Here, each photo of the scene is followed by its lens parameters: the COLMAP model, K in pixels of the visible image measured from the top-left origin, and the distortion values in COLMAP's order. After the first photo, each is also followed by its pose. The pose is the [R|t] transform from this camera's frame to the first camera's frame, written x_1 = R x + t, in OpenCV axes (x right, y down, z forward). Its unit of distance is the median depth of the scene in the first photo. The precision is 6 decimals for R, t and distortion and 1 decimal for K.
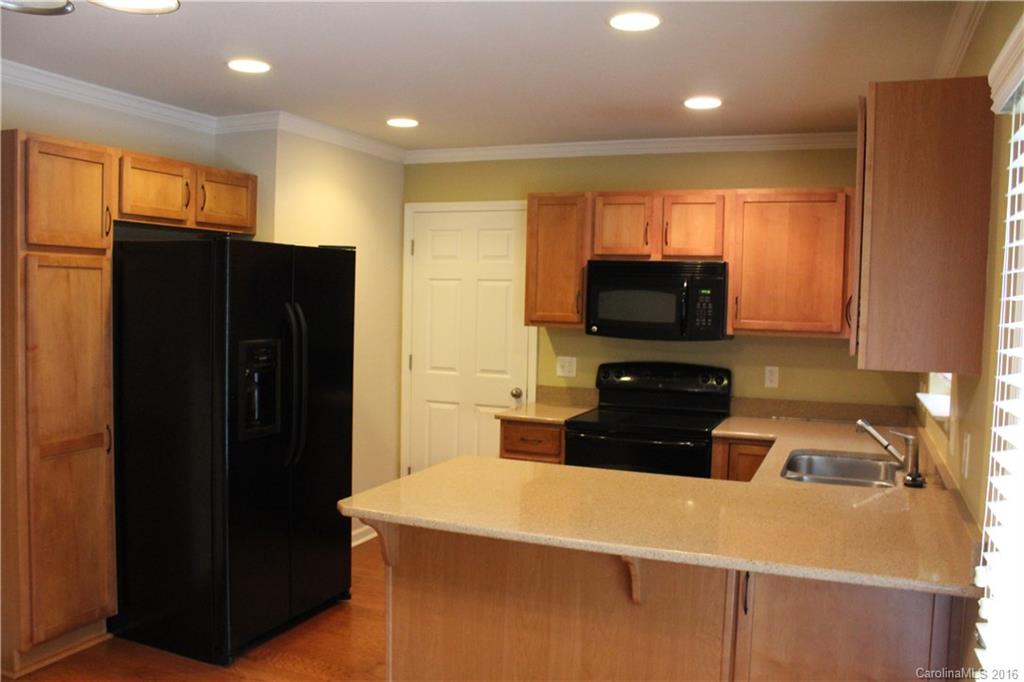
lens RADIAL K [[877.4, 0, 512.0], [0, 877.4, 341.0], [0, 0, 1]] dist [-0.167315, 0.000667]
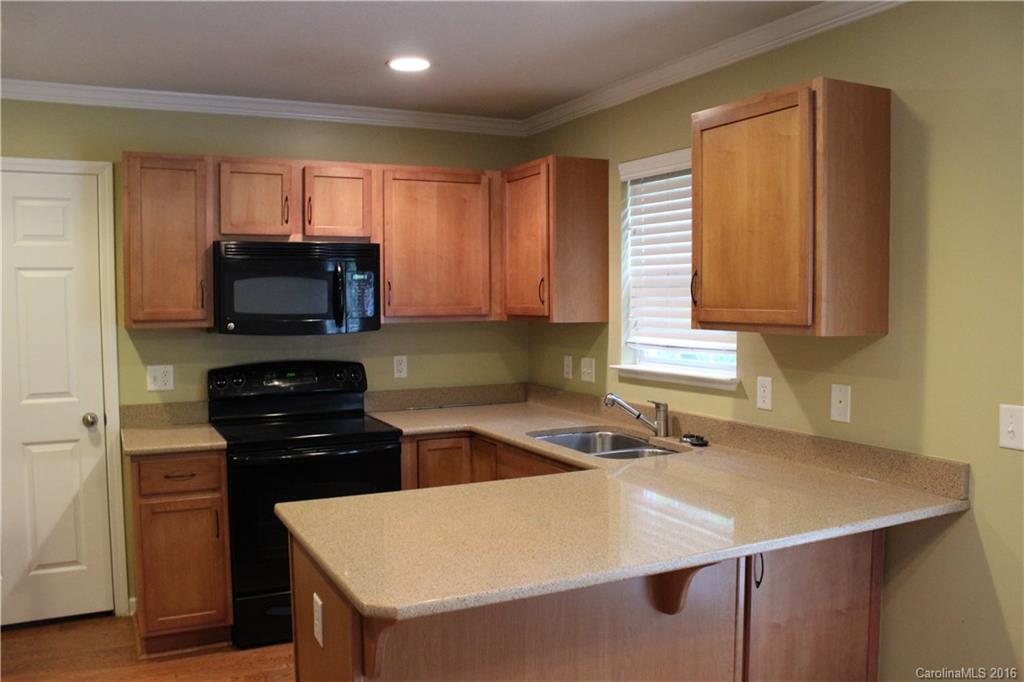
lens RADIAL K [[859.1, 0, 512.0], [0, 859.1, 341.0], [0, 0, 1]] dist [-0.081251, 0.004709]
pose [[0.662327, -0.064896, 0.746399, -0.325562], [0.062444, 0.997557, 0.031322, -0.008571], [-0.746609, 0.025862, 0.664761, 0.289072]]
